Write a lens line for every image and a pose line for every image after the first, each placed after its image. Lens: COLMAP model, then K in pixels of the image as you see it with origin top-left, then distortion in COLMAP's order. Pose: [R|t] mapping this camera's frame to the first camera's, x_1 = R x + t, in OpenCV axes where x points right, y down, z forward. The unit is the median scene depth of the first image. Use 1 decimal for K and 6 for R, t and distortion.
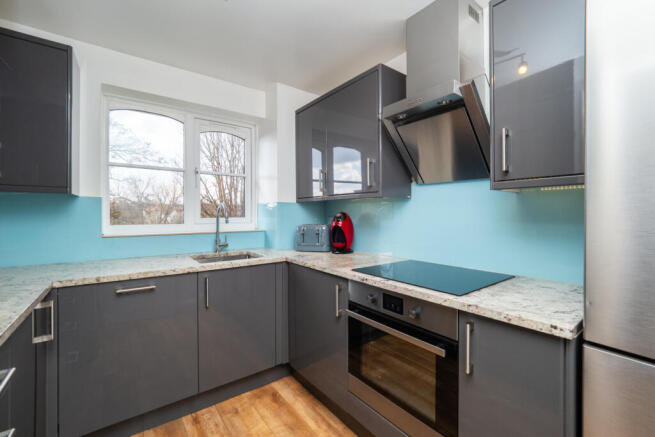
lens RADIAL K [[283.9, 0, 330.5], [0, 283.9, 215.8], [0, 0, 1]] dist [0.003893, -0.001762]
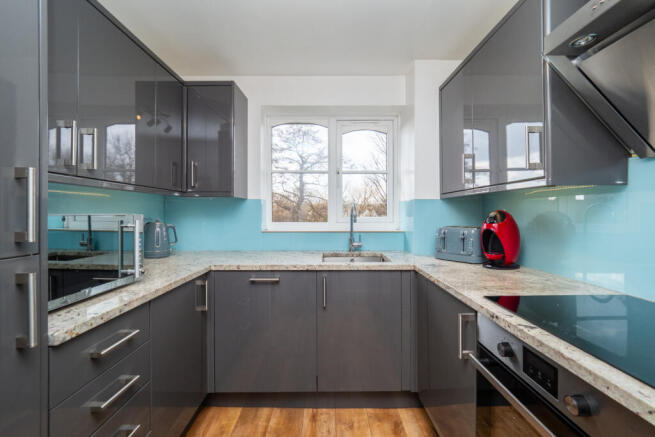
lens RADIAL K [[283.9, 0, 326.3], [0, 283.9, 214.3], [0, 0, 1]] dist [0.003893, -0.001762]
pose [[0.796538, 0.002778, -0.604583, 0.132674], [-0.003860, 0.999992, -0.000490, -0.001315], [0.604577, 0.002724, 0.796542, 0.169961]]
